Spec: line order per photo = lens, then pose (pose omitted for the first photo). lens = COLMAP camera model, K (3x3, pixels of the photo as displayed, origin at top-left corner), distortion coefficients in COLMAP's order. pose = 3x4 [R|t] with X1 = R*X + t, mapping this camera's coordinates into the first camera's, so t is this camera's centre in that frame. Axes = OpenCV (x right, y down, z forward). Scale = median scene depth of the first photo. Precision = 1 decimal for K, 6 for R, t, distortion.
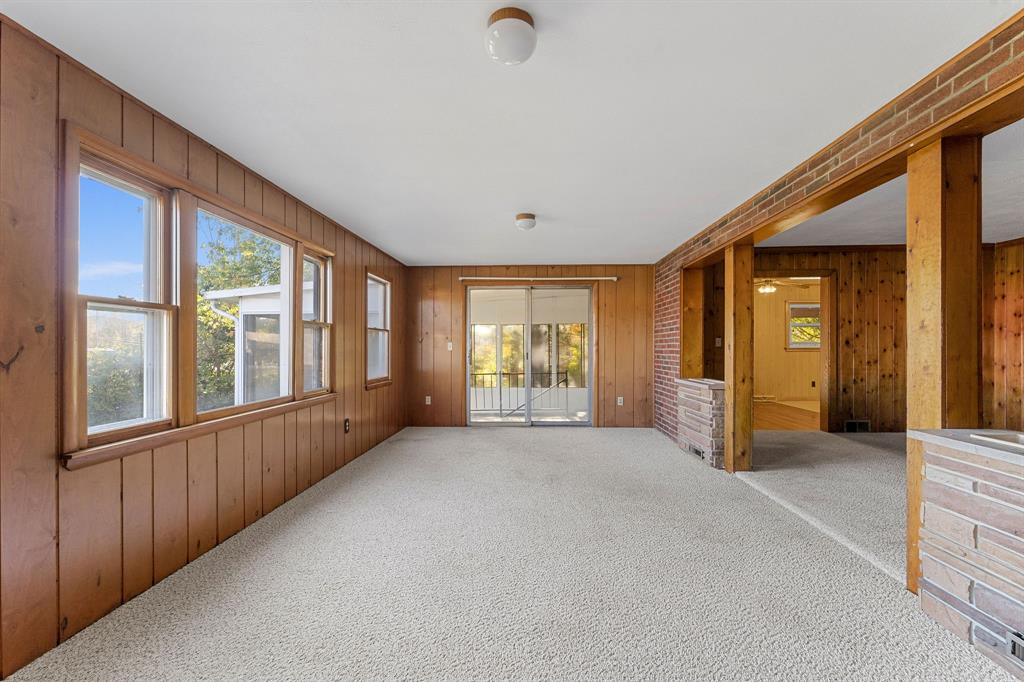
lens RADIAL K [[423.7, 0, 509.4], [0, 423.7, 346.3], [0, 0, 1]] dist [0.004114, 0.000011]
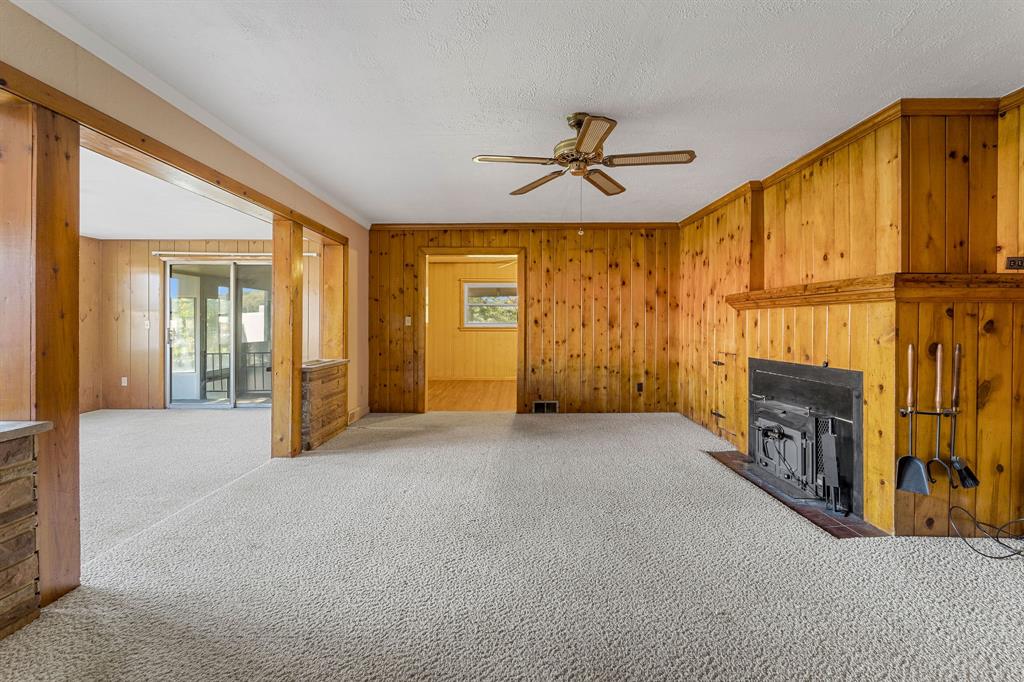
lens RADIAL K [[423.7, 0, 516.4], [0, 423.7, 322.4], [0, 0, 1]] dist [0.004114, 0.000011]
pose [[0.999434, 0.003180, 0.033477, 0.717615], [-0.003078, 0.999990, -0.003102, -0.004506], [-0.033487, 0.002997, 0.999435, 0.022120]]
